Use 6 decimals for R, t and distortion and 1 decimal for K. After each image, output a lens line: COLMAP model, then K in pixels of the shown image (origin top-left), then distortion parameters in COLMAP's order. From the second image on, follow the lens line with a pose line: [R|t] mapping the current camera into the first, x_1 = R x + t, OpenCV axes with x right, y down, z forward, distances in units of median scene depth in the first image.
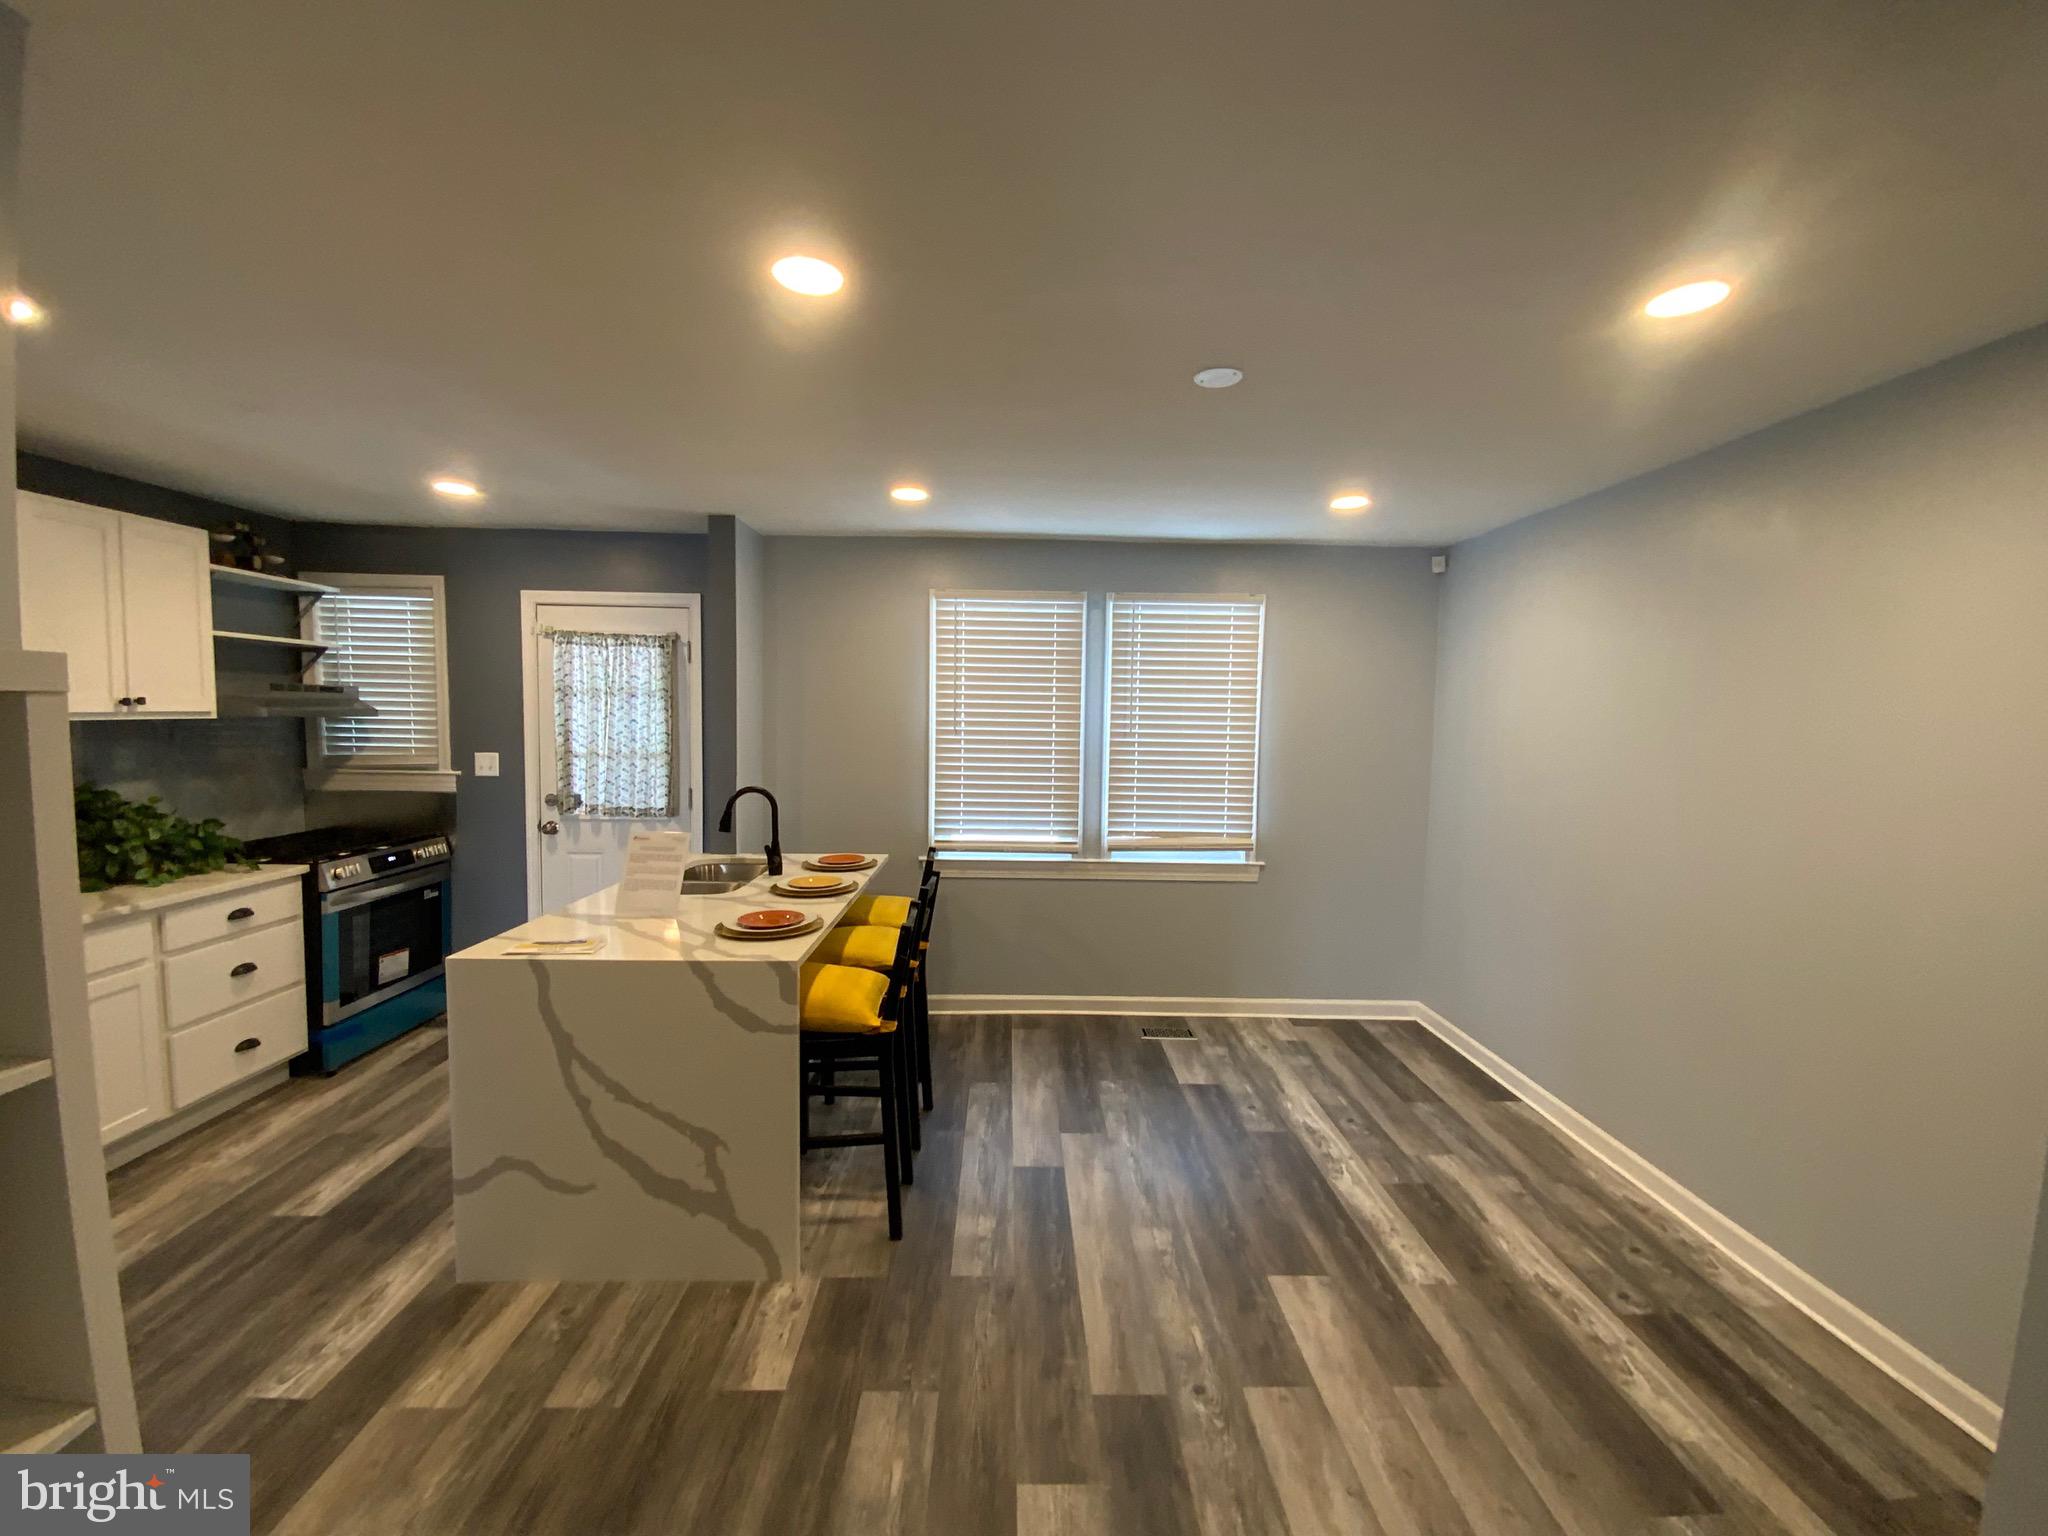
lens RADIAL K [[836.3, 0, 1019.7], [0, 836.3, 766.2], [0, 0, 1]] dist [0.003602, -0.007338]
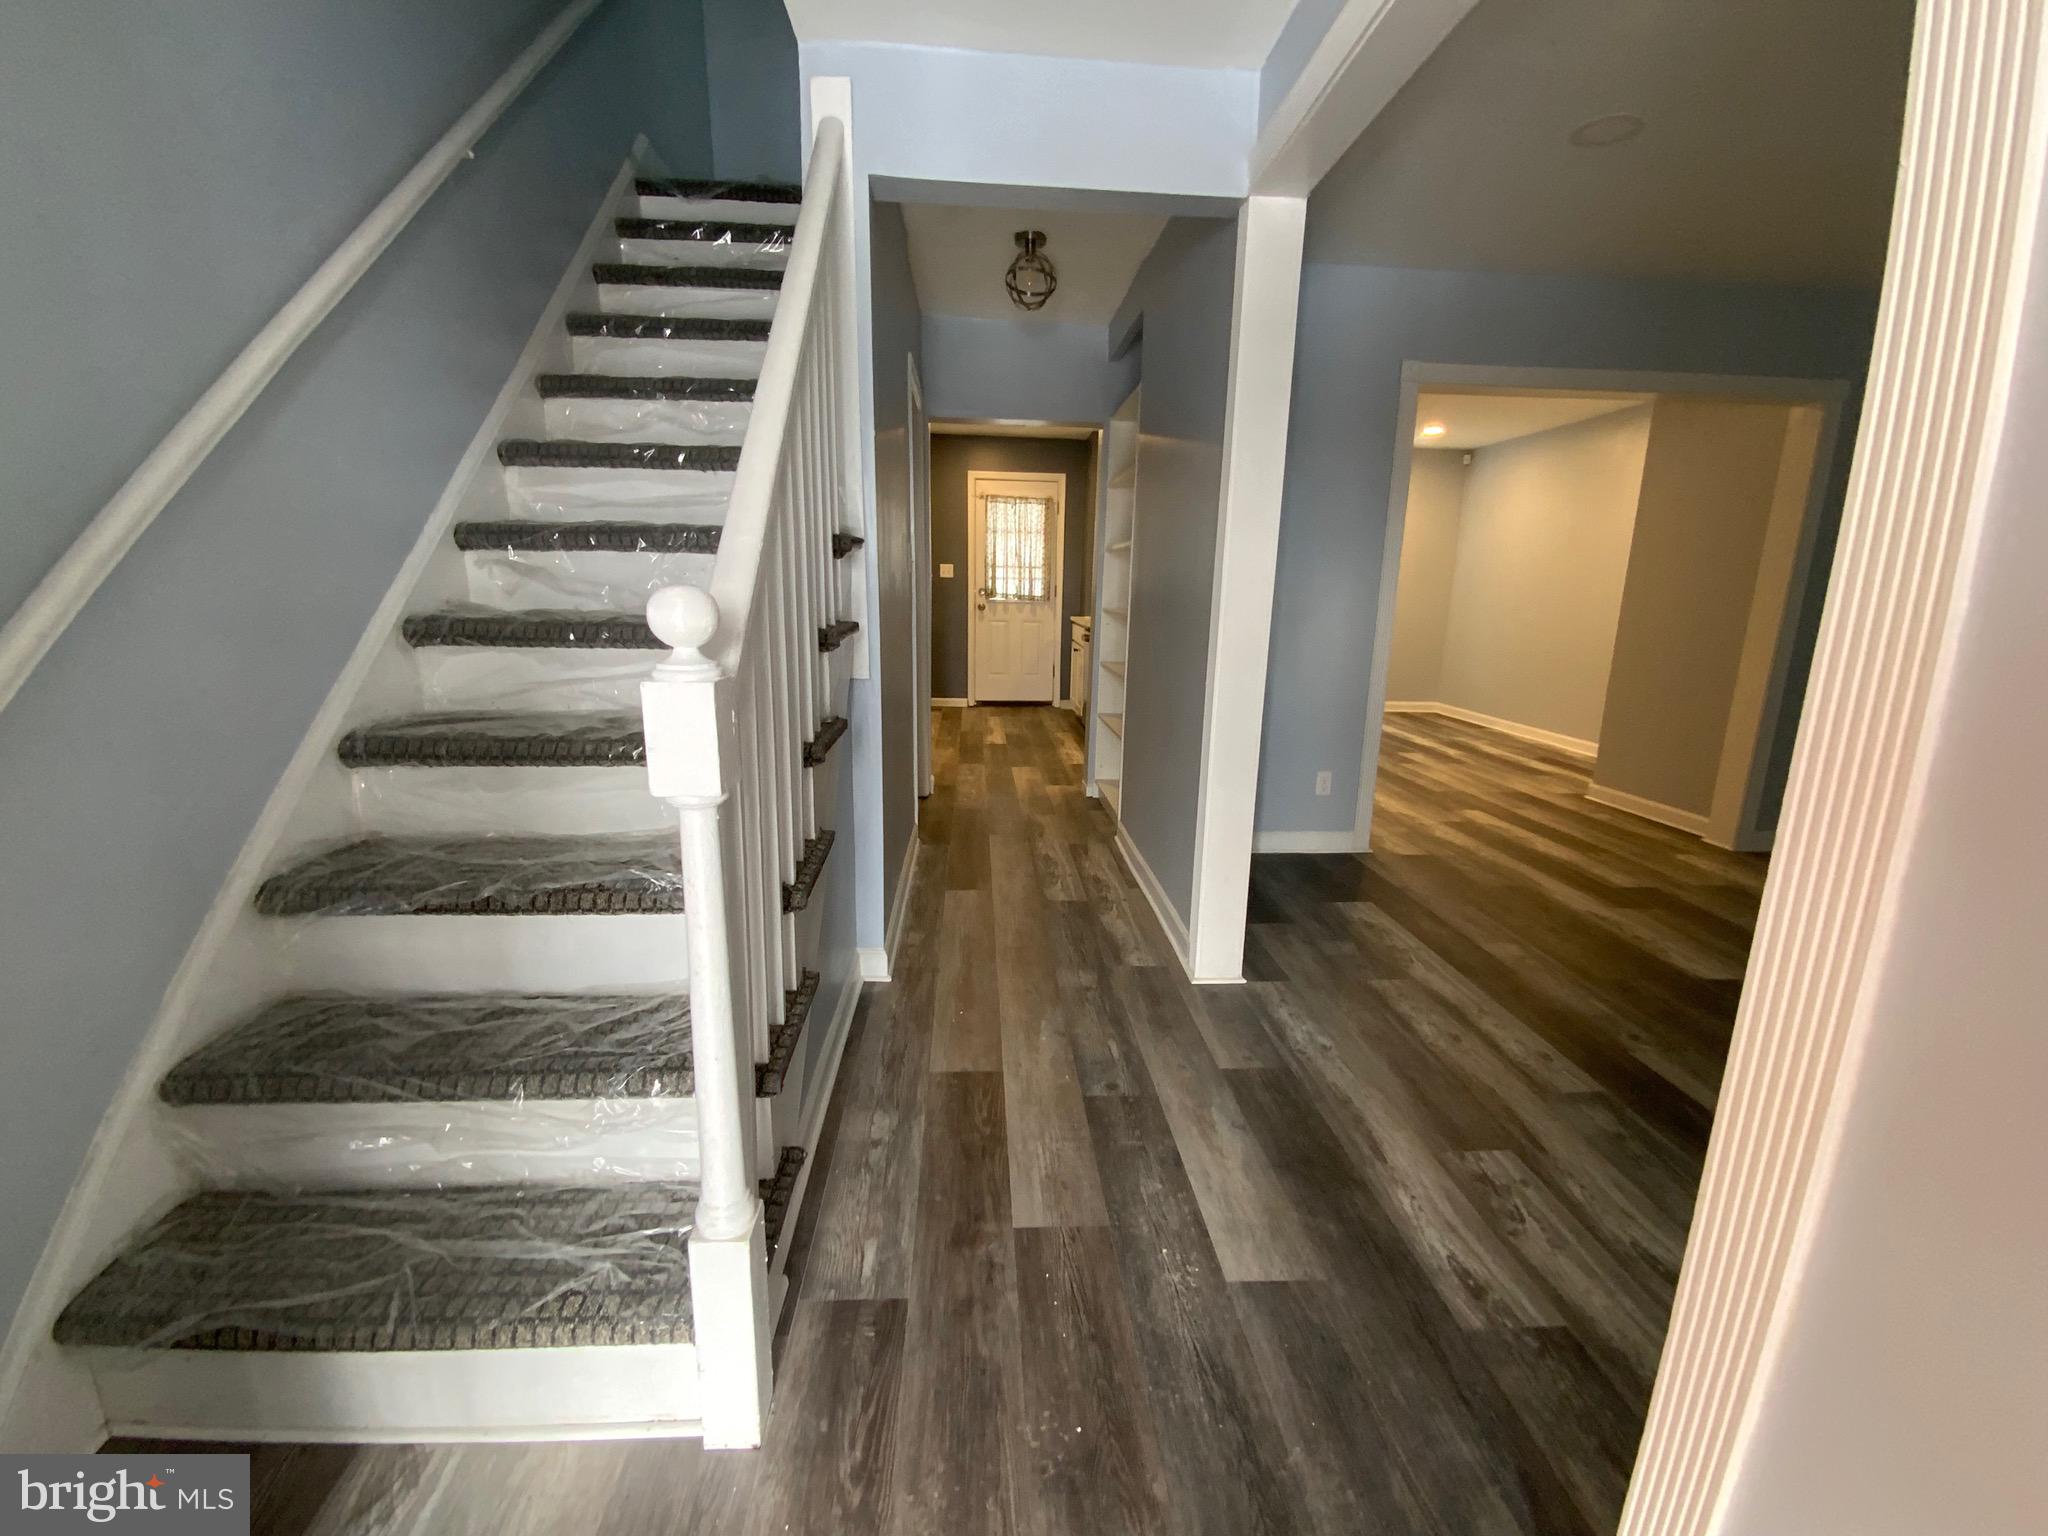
lens RADIAL K [[836.3, 0, 1018.7], [0, 836.3, 773.6], [0, 0, 1]] dist [0.003602, -0.007338]
pose [[0.999076, -0.006645, 0.042454, -0.595119], [0.000052, 0.988157, 0.153447, 0.163077], [-0.042971, -0.153303, 0.987244, -0.915832]]
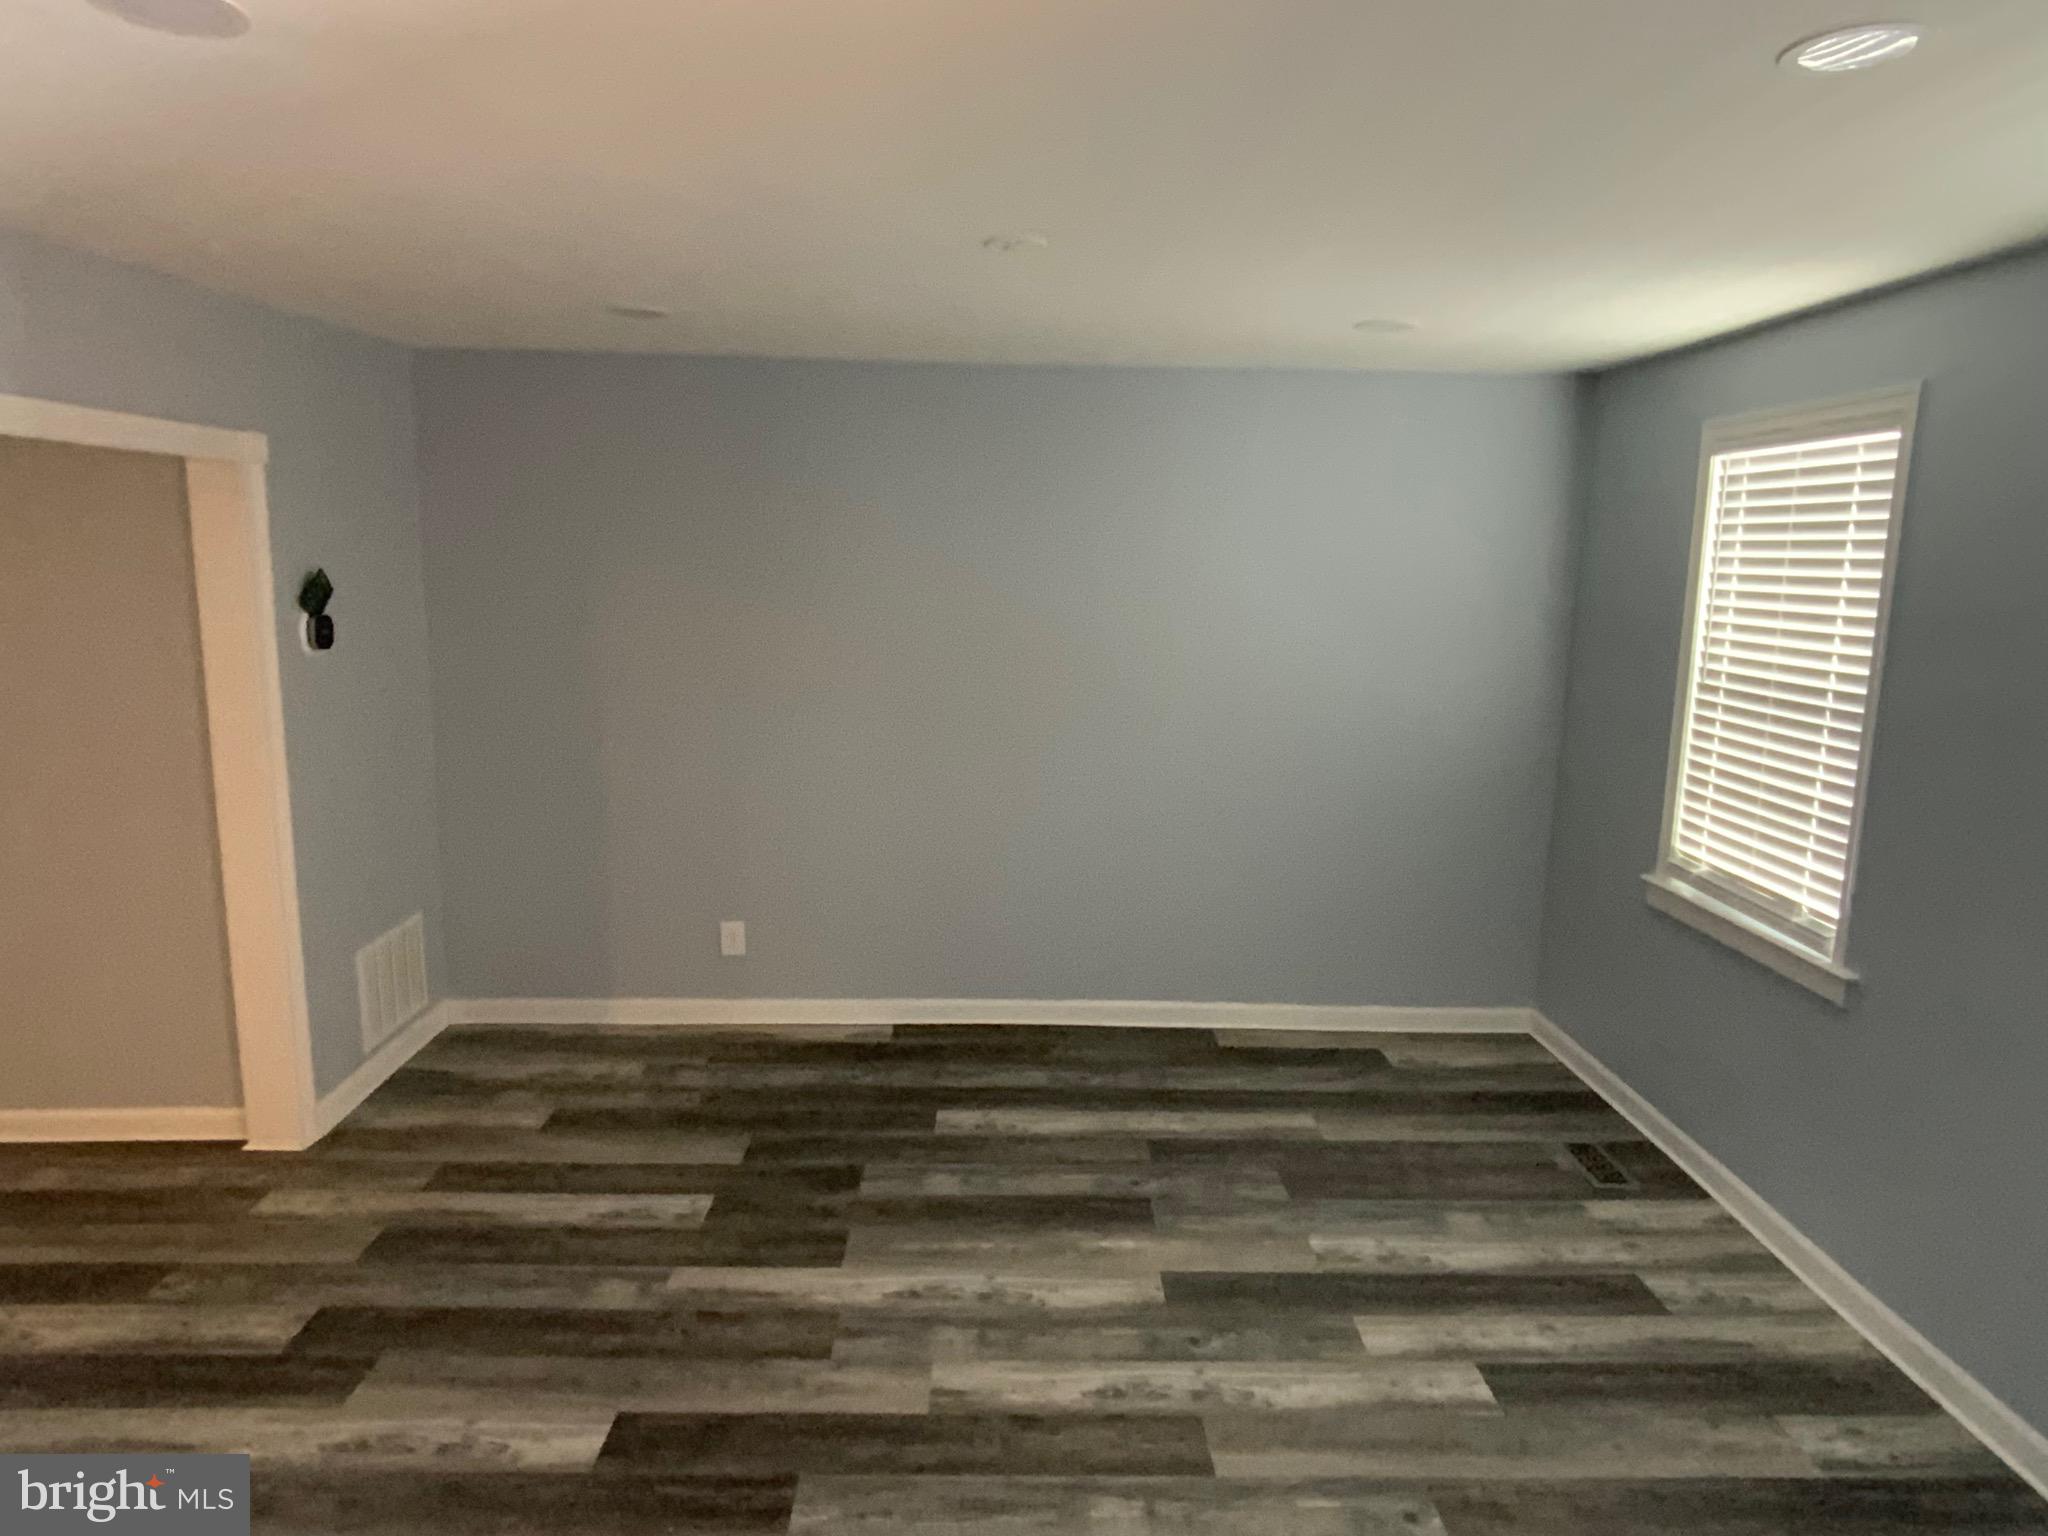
lens RADIAL K [[1240.9, 0, 1025.3], [0, 1240.9, 769.4], [0, 0, 1]] dist [0.000004, -0.010082]
pose [[-0.000539, -0.191243, 0.981543, -0.567752], [0.050966, 0.980262, 0.191022, -0.022365], [-0.998700, 0.050129, 0.009219, -0.552653]]
